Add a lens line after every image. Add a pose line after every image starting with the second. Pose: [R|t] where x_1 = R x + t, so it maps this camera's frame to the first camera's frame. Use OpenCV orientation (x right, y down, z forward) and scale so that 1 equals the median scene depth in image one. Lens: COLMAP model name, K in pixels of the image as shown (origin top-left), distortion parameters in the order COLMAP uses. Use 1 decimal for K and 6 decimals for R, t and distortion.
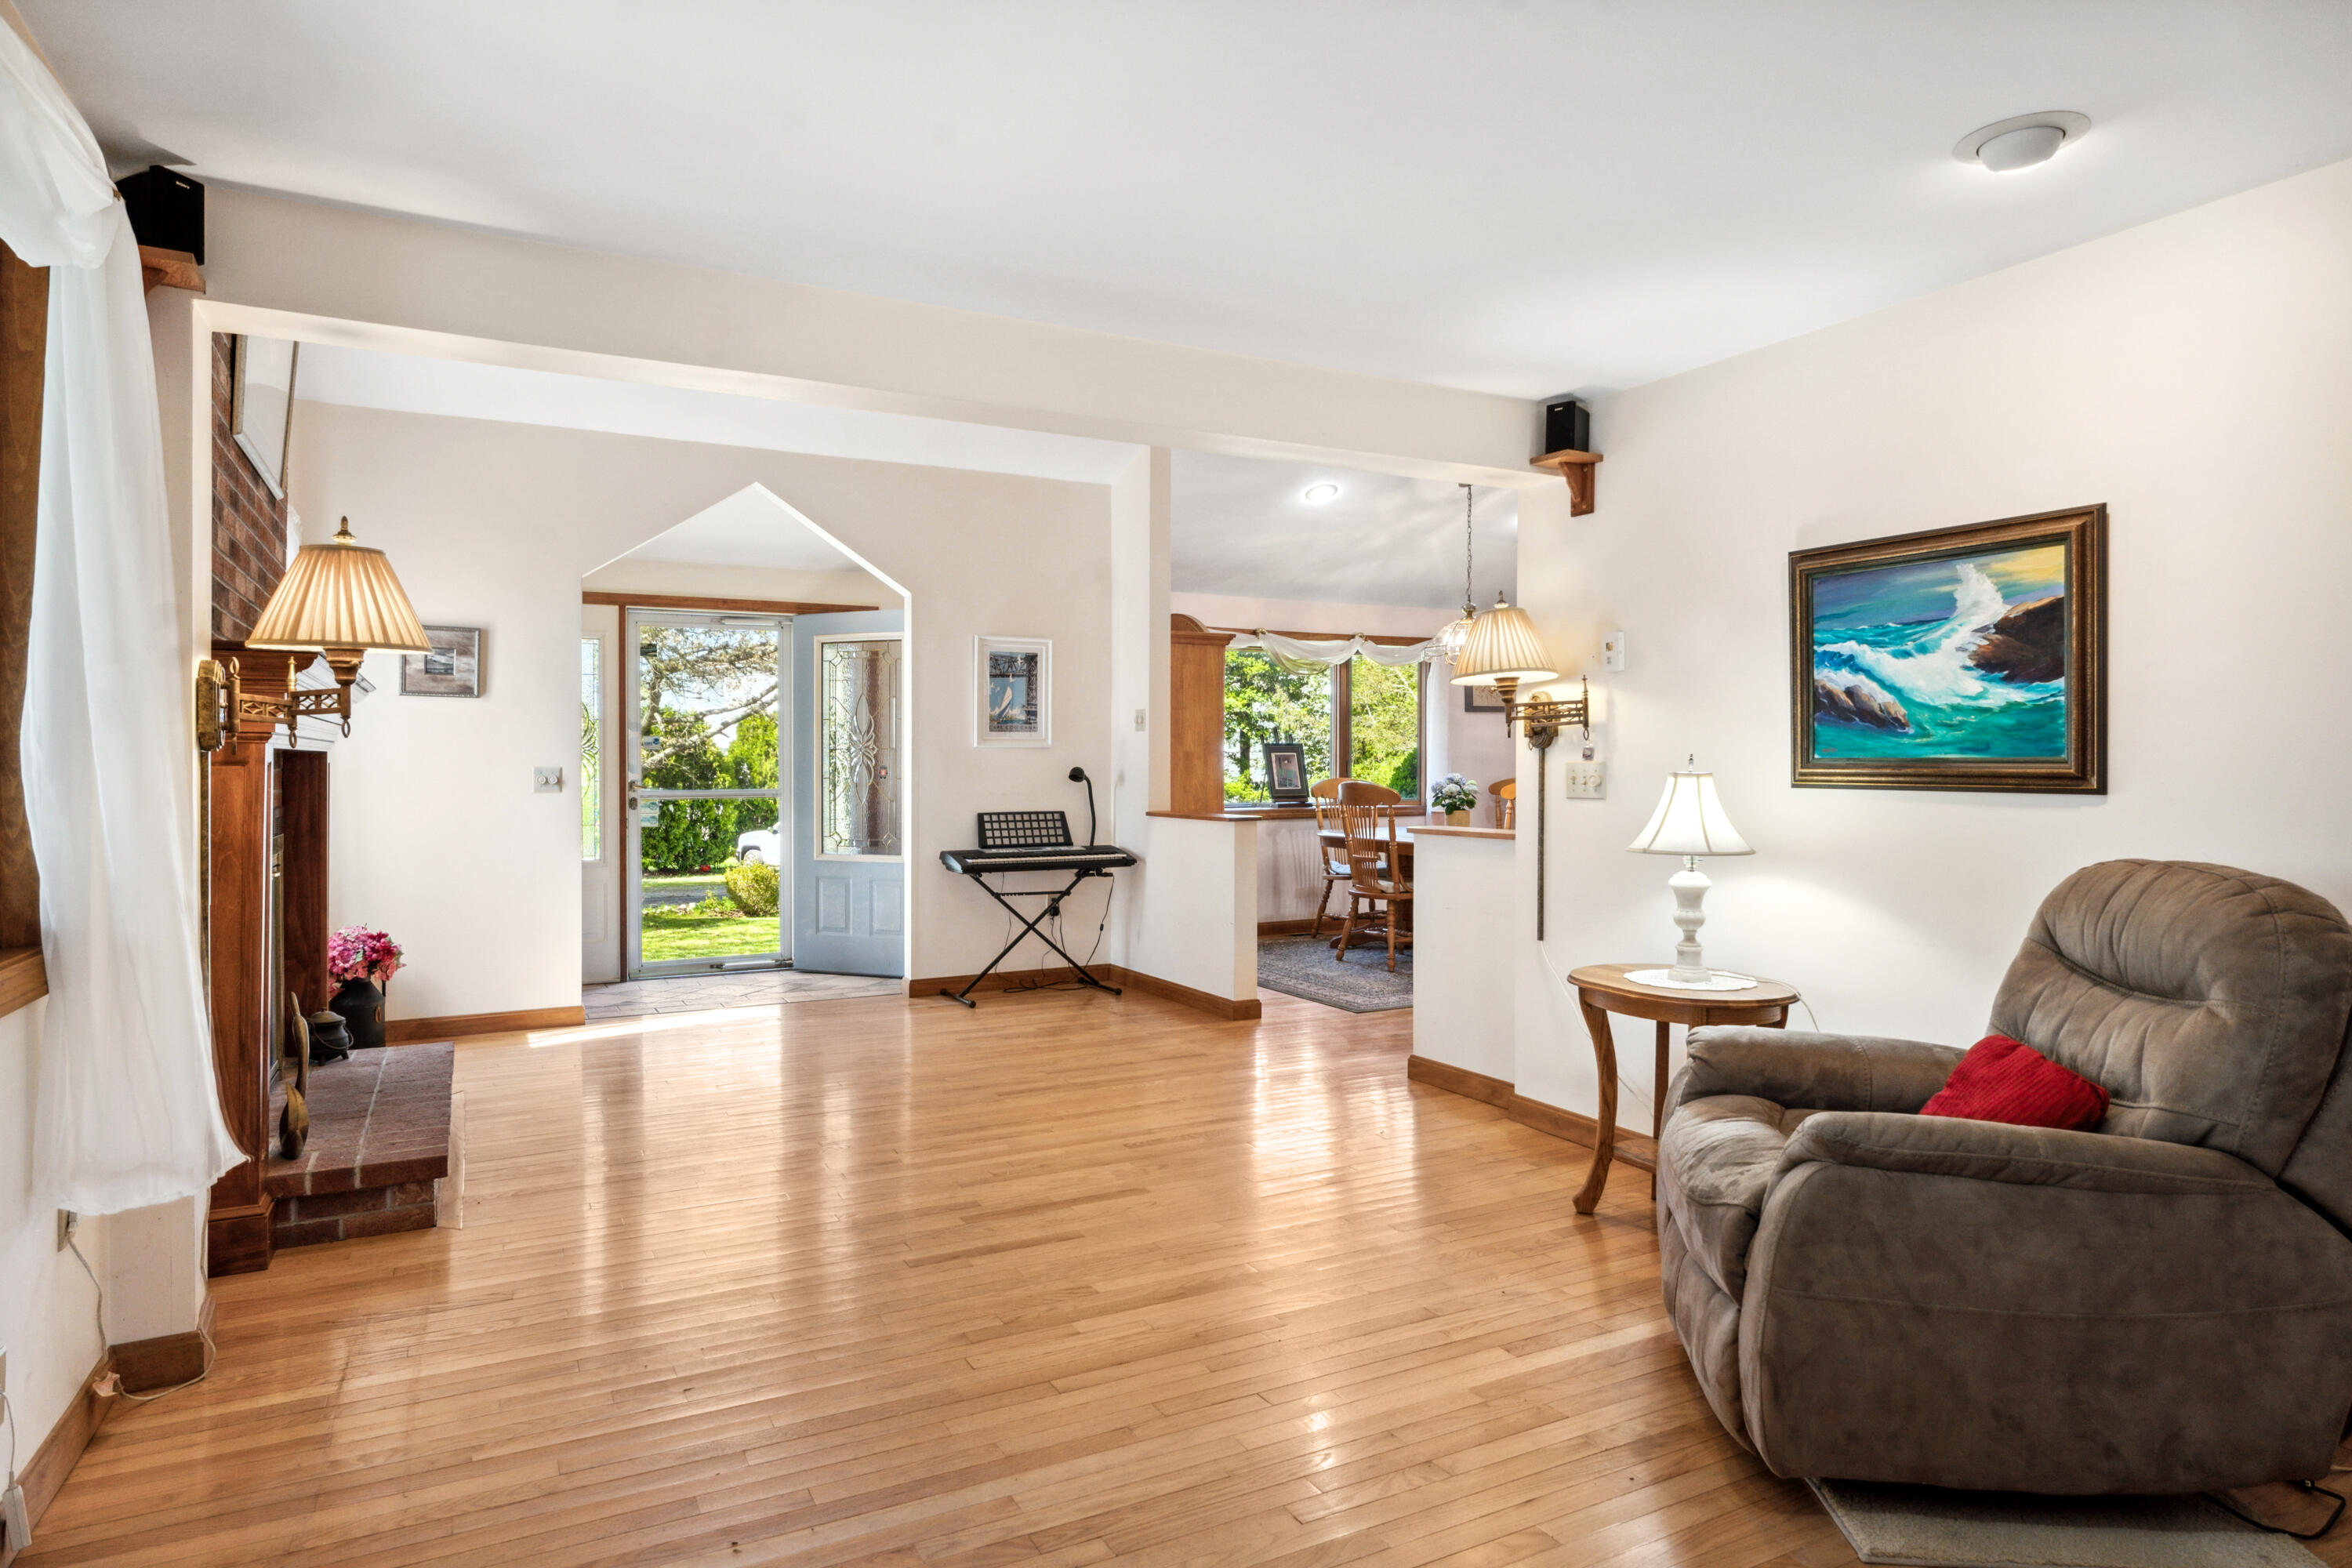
lens RADIAL K [[1349.9, 0, 1176.0], [0, 1349.9, 784.0], [0, 0, 1]] dist [-0.002065, -0.000347]
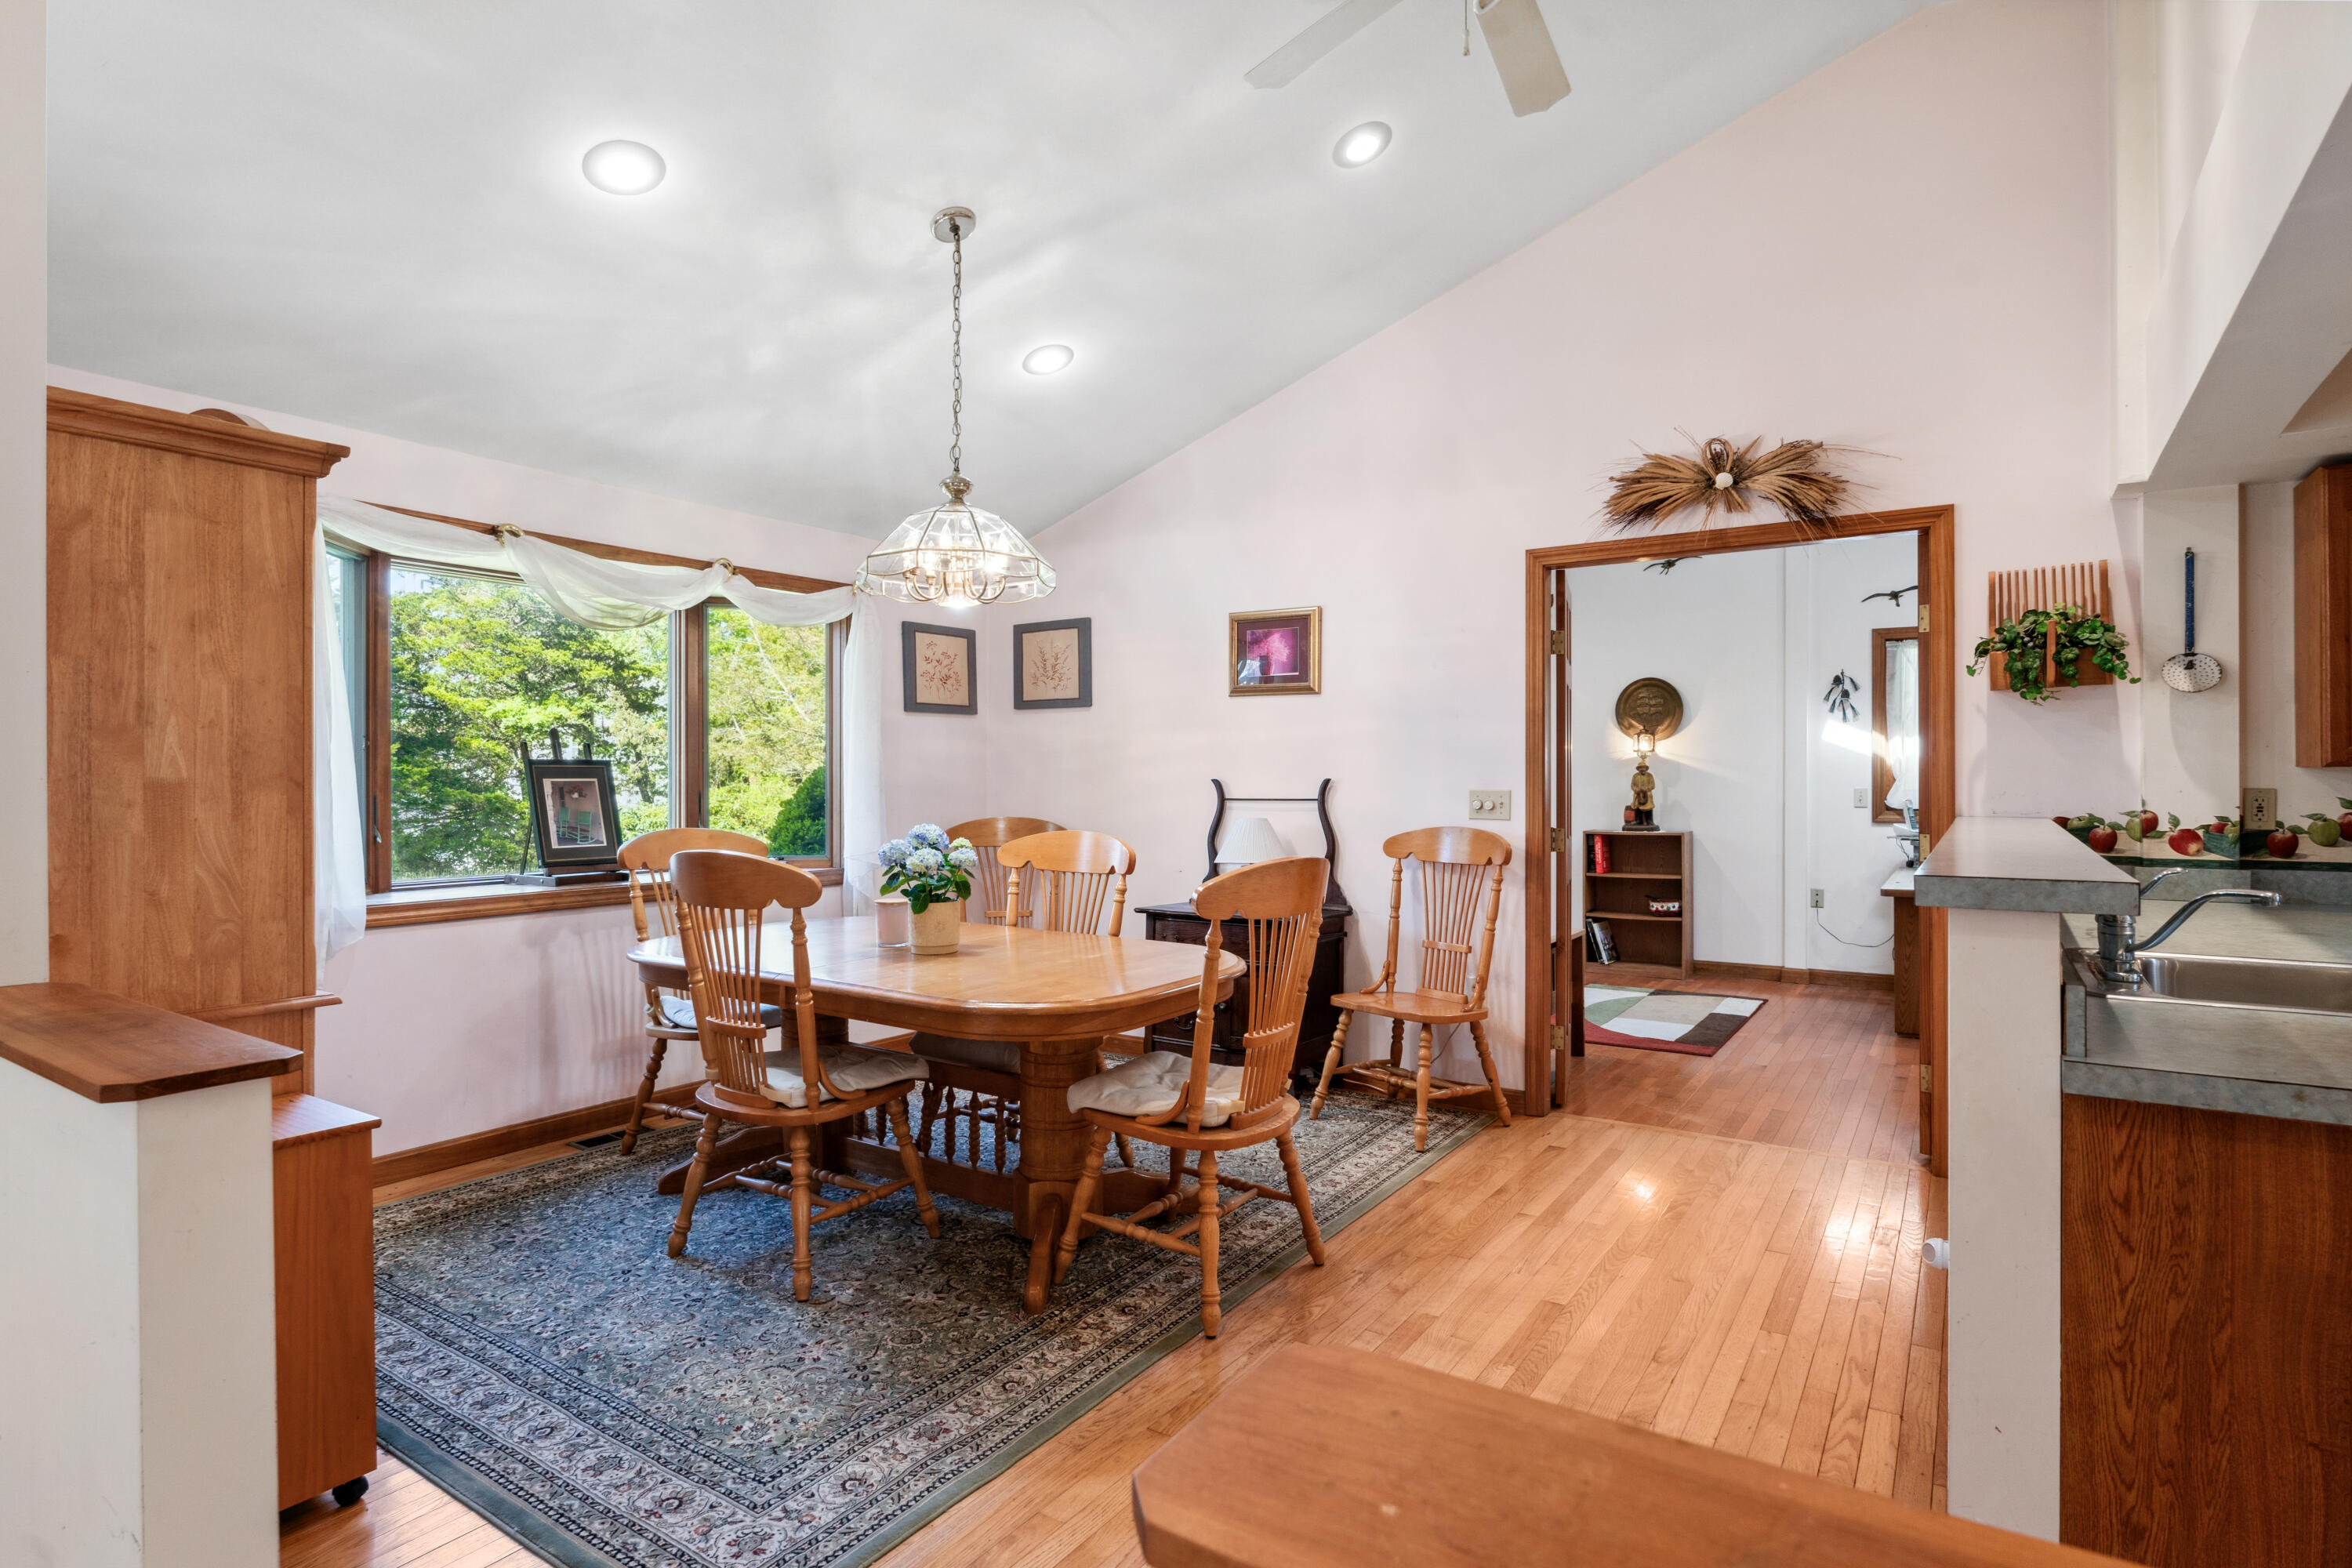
lens RADIAL K [[1204.2, 0, 1176.0], [0, 1204.2, 784.0], [0, 0, 1]] dist [-0.017269, 0.001211]
pose [[0.880359, -0.000257, 0.474308, 0.081815], [0.006238, 0.999920, -0.011037, -0.017786], [-0.474268, 0.012675, 0.880290, 0.591856]]
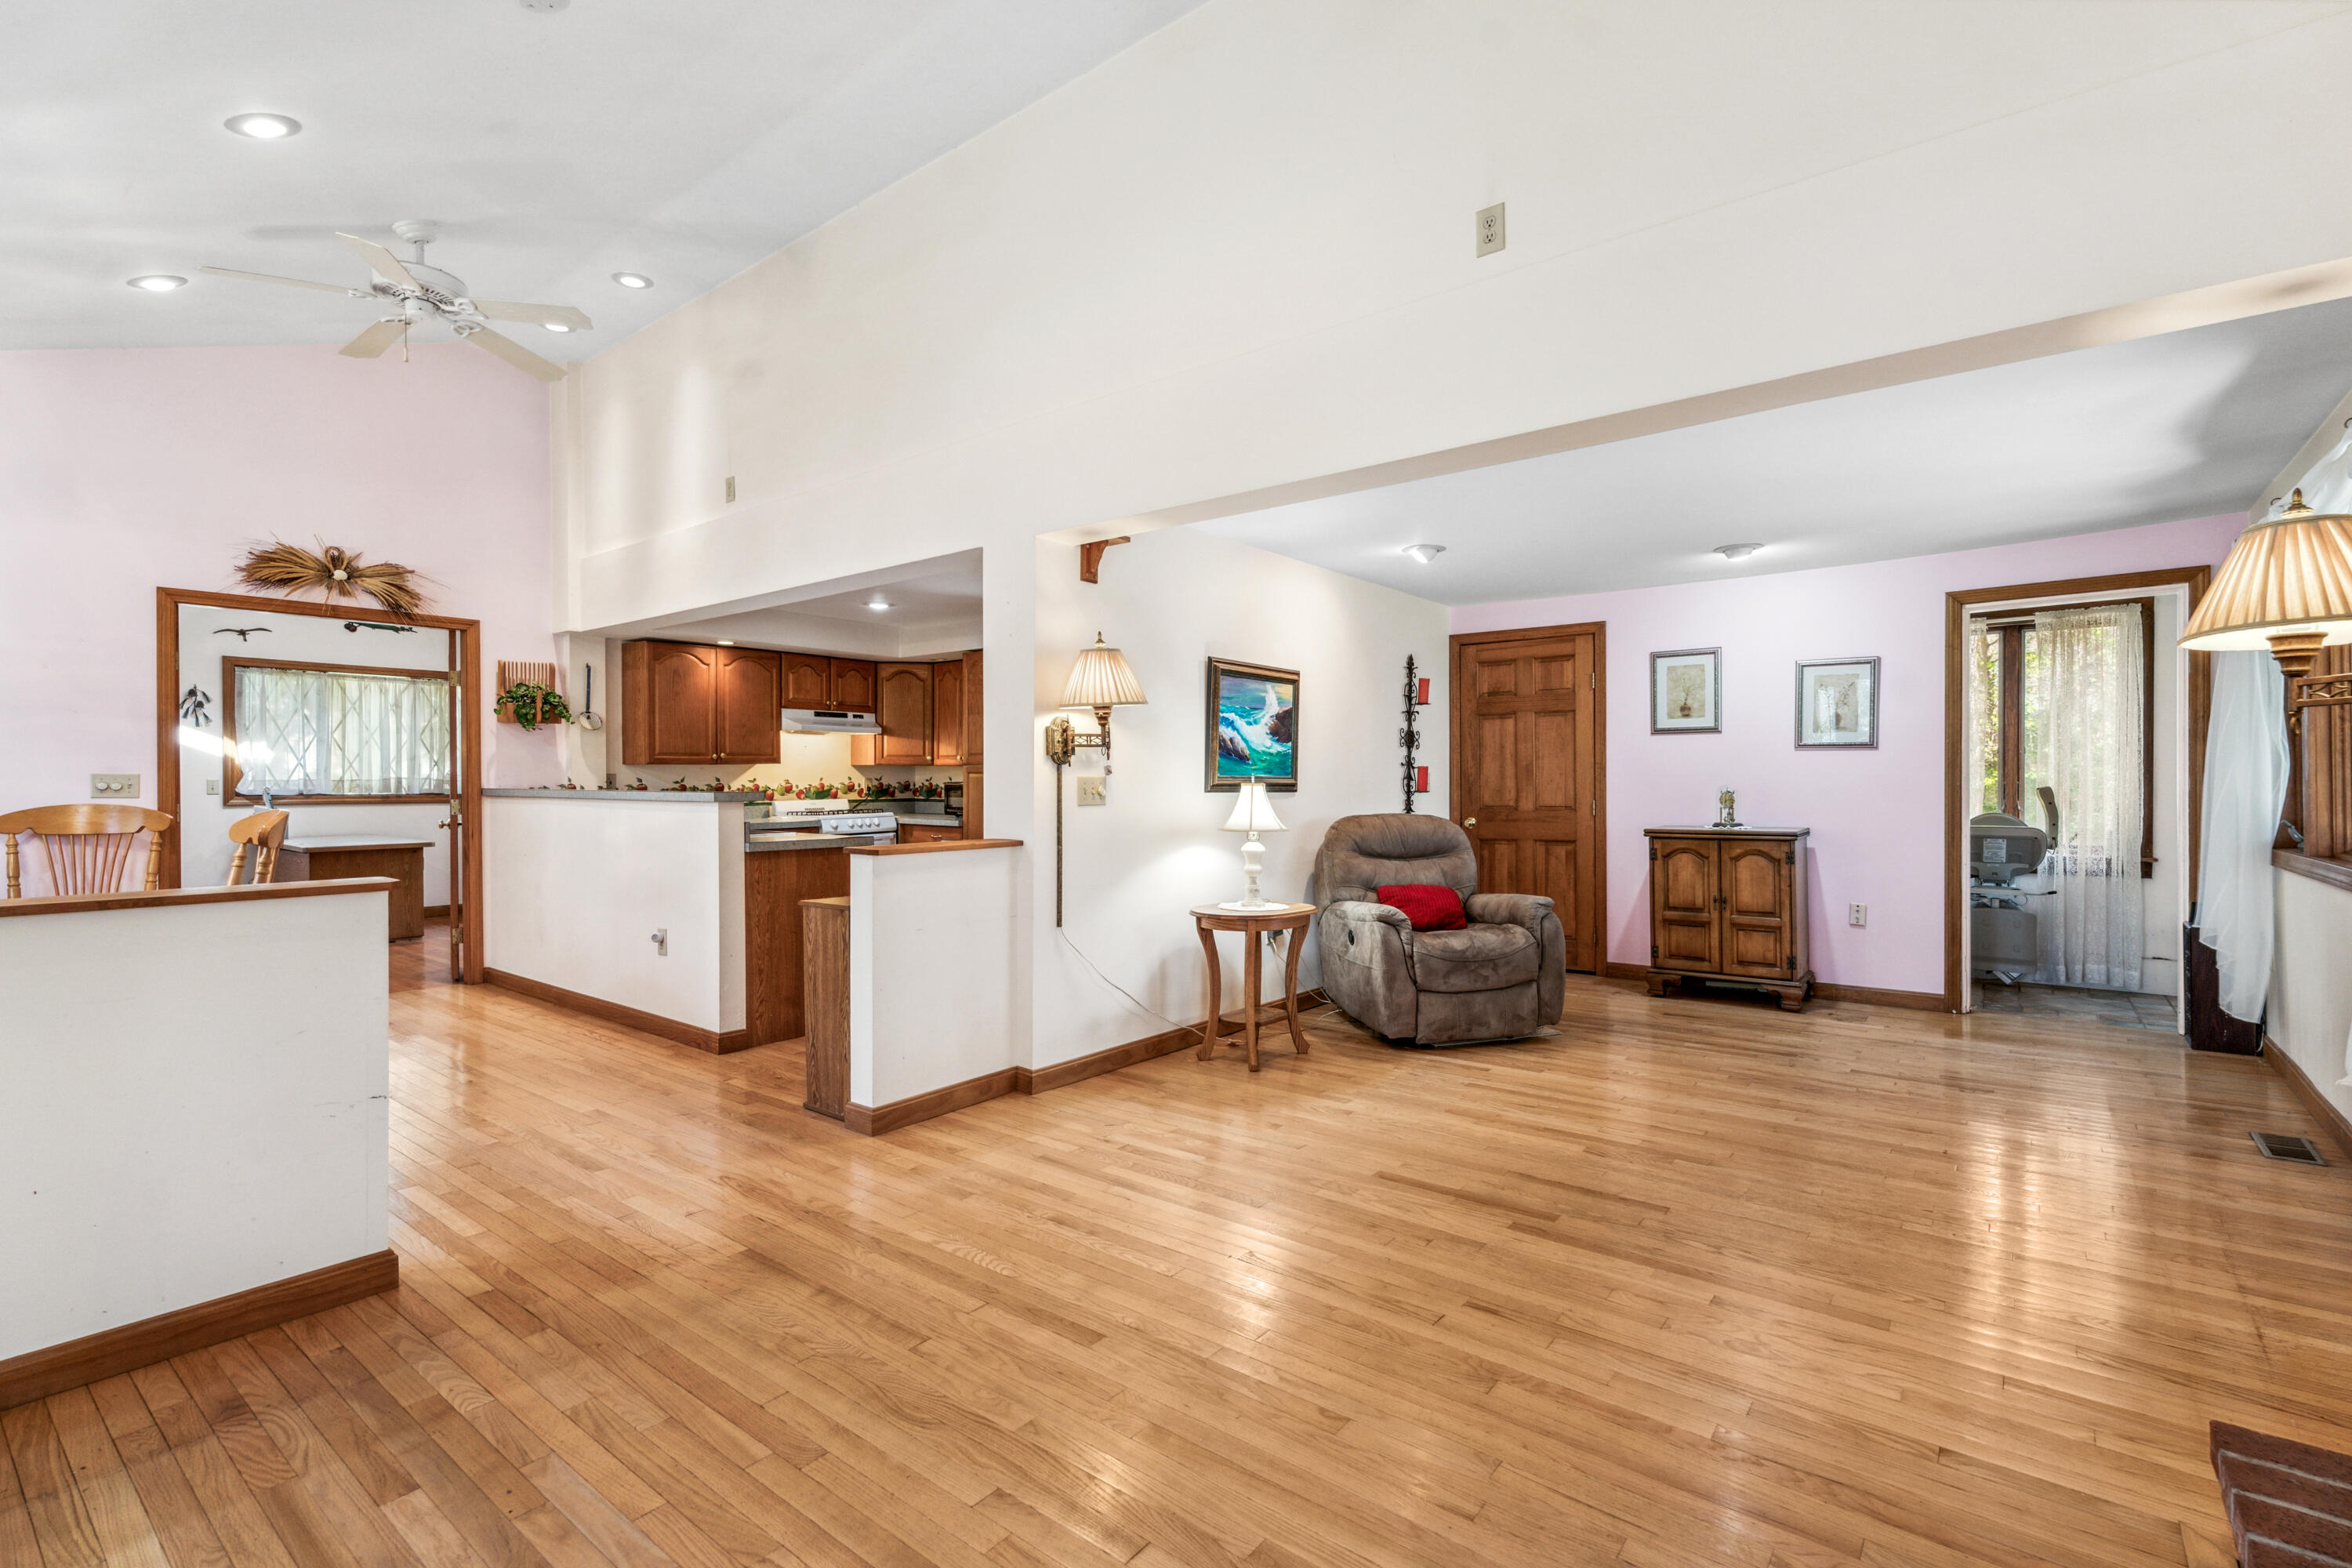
lens RADIAL K [[1071.4, 0, 1176.0], [0, 1071.4, 784.0], [0, 0, 1]] dist [0.004239, 0.000580]
pose [[-0.408811, 0.002247, 0.912616, -0.354311], [0.016837, 0.999845, 0.005080, -0.006849], [-0.912464, 0.017443, -0.408785, 0.719243]]
